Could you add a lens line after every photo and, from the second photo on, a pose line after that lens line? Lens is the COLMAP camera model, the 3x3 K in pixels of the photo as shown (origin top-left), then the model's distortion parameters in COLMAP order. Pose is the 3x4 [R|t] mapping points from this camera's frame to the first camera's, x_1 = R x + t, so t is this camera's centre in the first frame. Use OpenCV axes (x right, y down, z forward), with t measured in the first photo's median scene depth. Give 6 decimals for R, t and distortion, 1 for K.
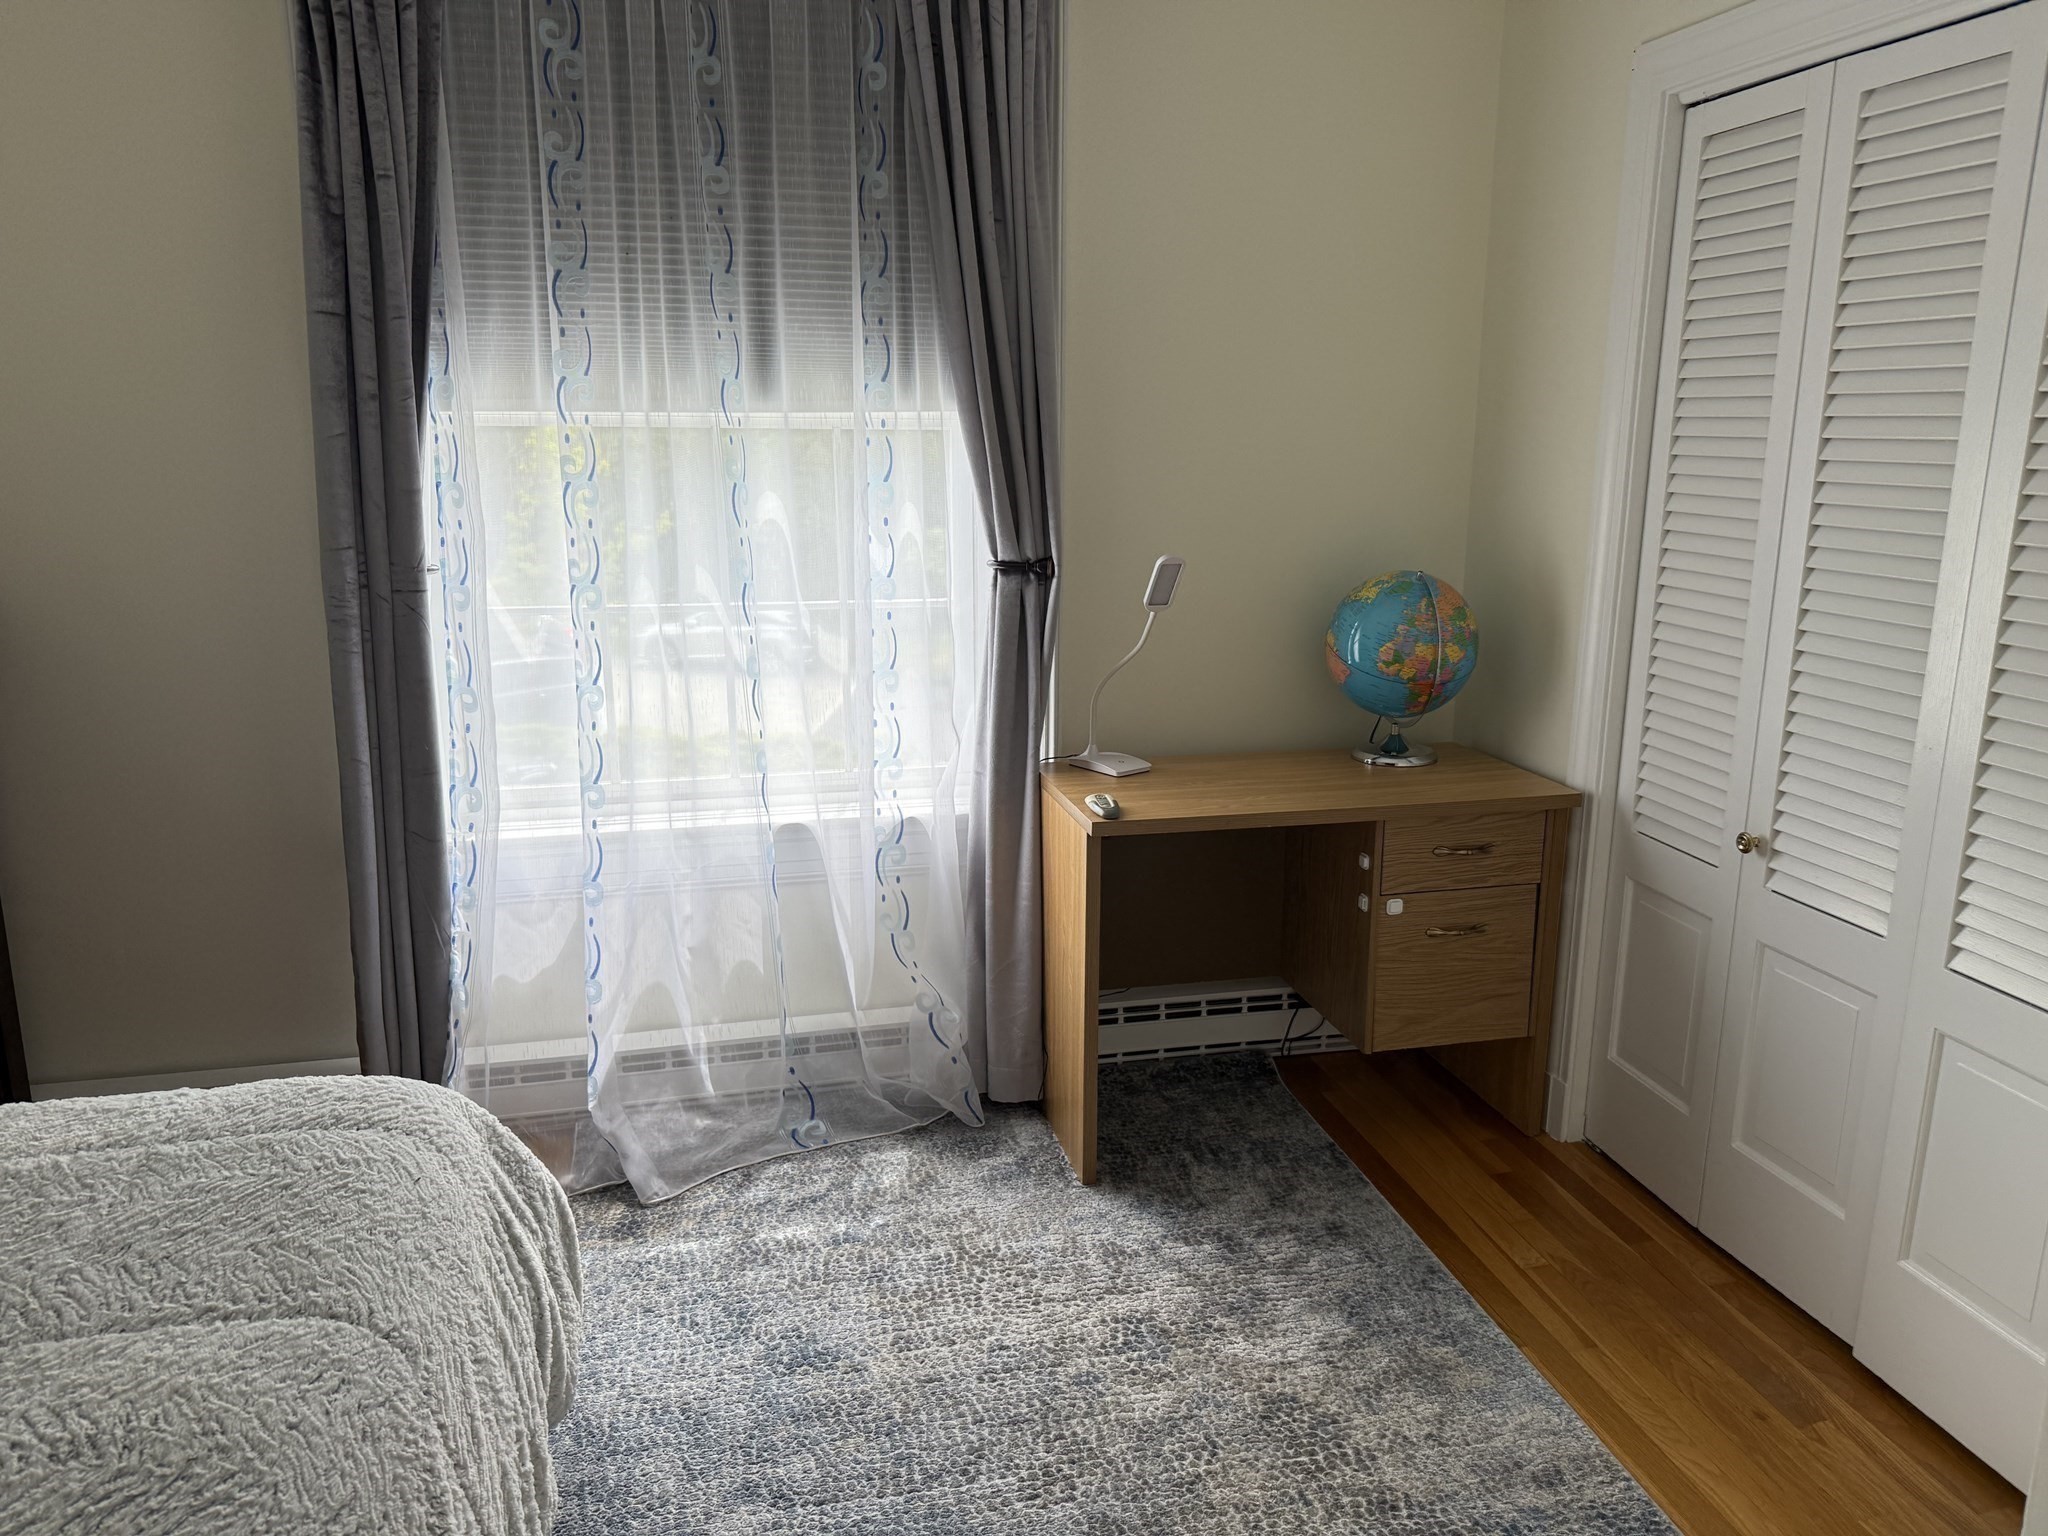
lens RADIAL K [[1439.4, 0, 1030.1], [0, 1439.4, 766.3], [0, 0, 1]] dist [0.076225, -0.125445]
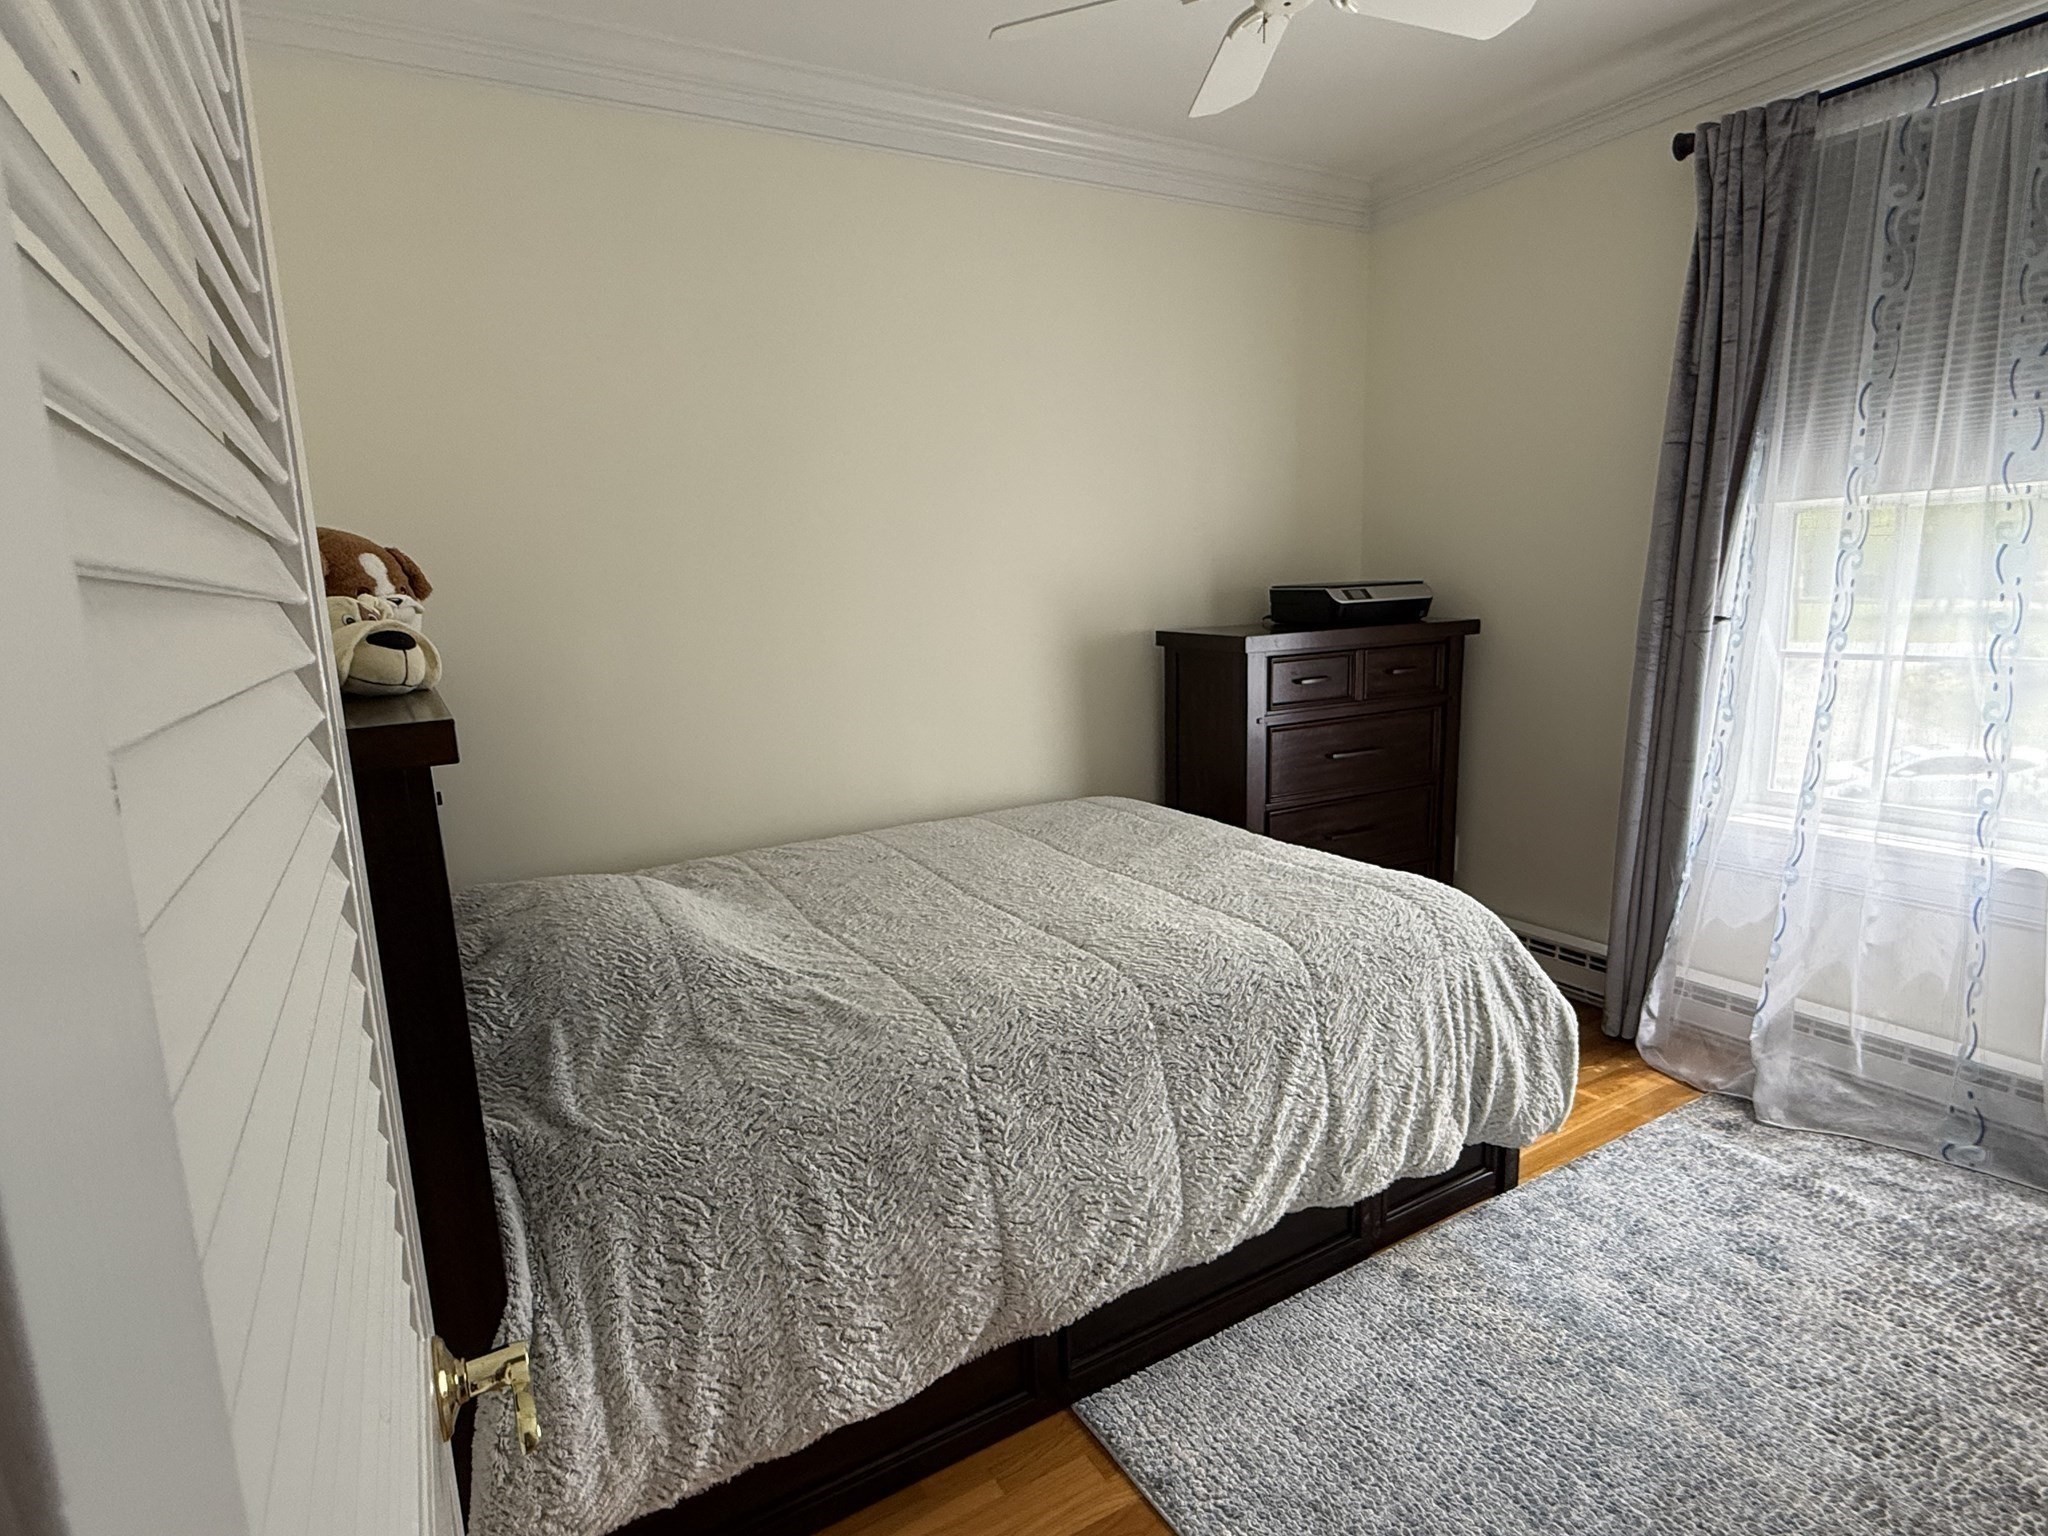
lens RADIAL K [[1079.7, 0, 1024.0], [0, 1079.7, 768.0], [0, 0, 1]] dist [-0.002249, -0.001024]
pose [[0.296565, 0.149053, -0.943309, 0.395402], [-0.182498, 0.978388, 0.097221, 0.028490], [0.937413, 0.143319, 0.317358, 0.065809]]
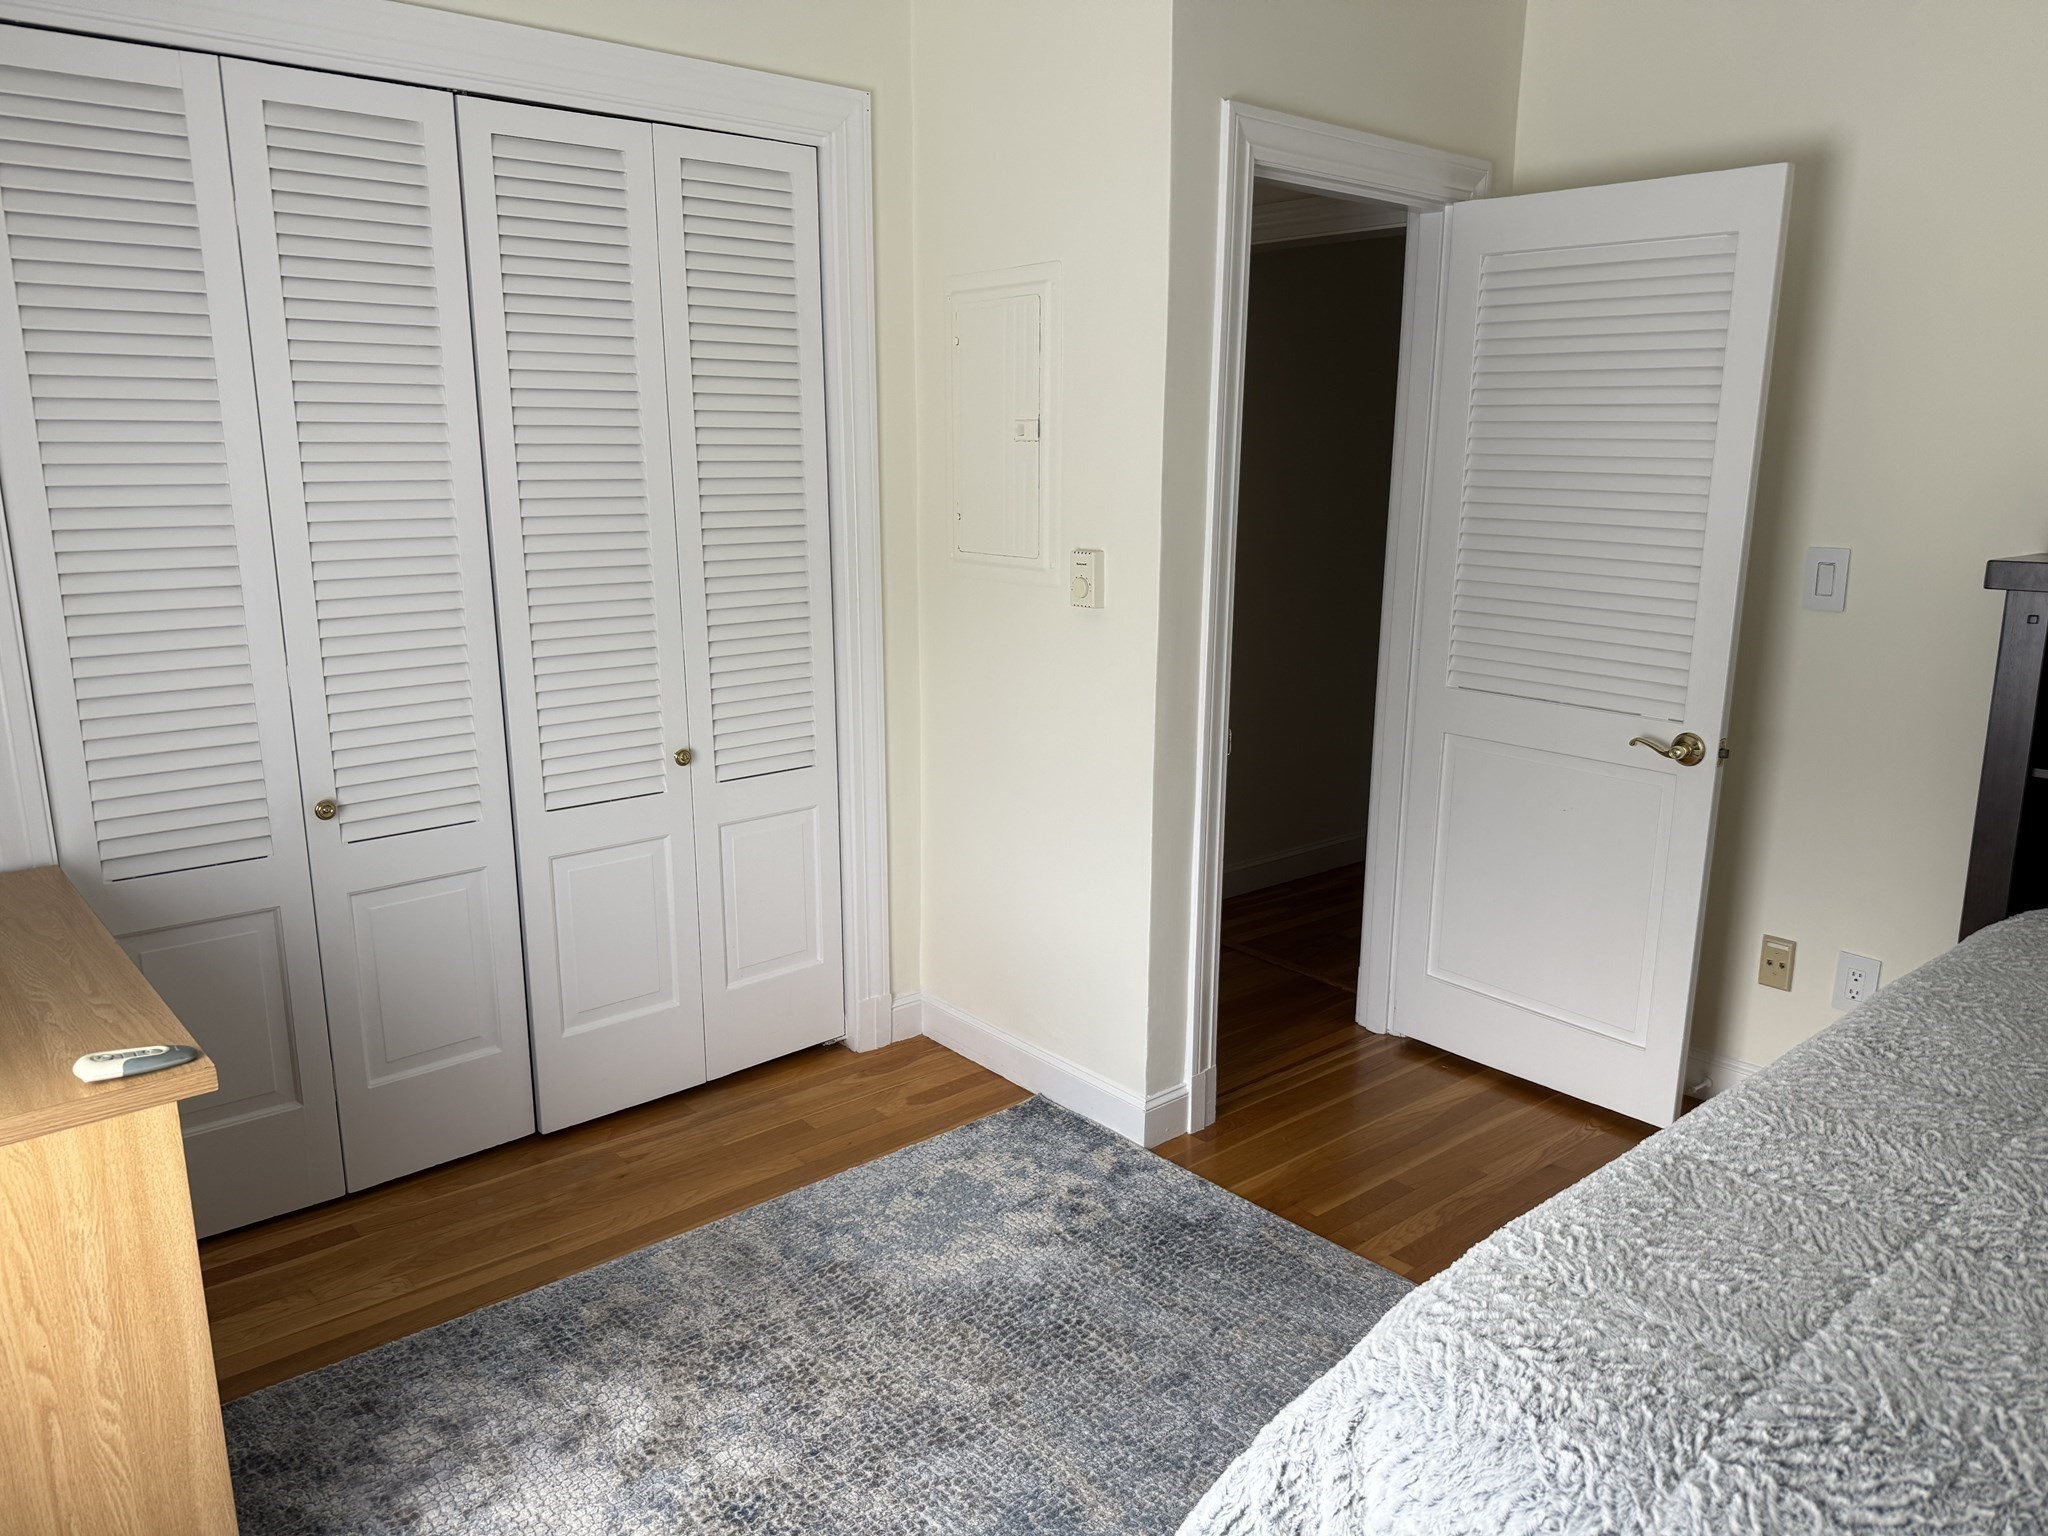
lens RADIAL K [[1439.4, 0, 1030.1], [0, 1439.4, 766.3], [0, 0, 1]] dist [0.076225, -0.125445]
pose [[-0.456134, -0.205589, 0.865838, -0.610051], [0.200307, 0.924262, 0.324986, -0.205297], [-0.867075, 0.321671, -0.380407, 0.909611]]
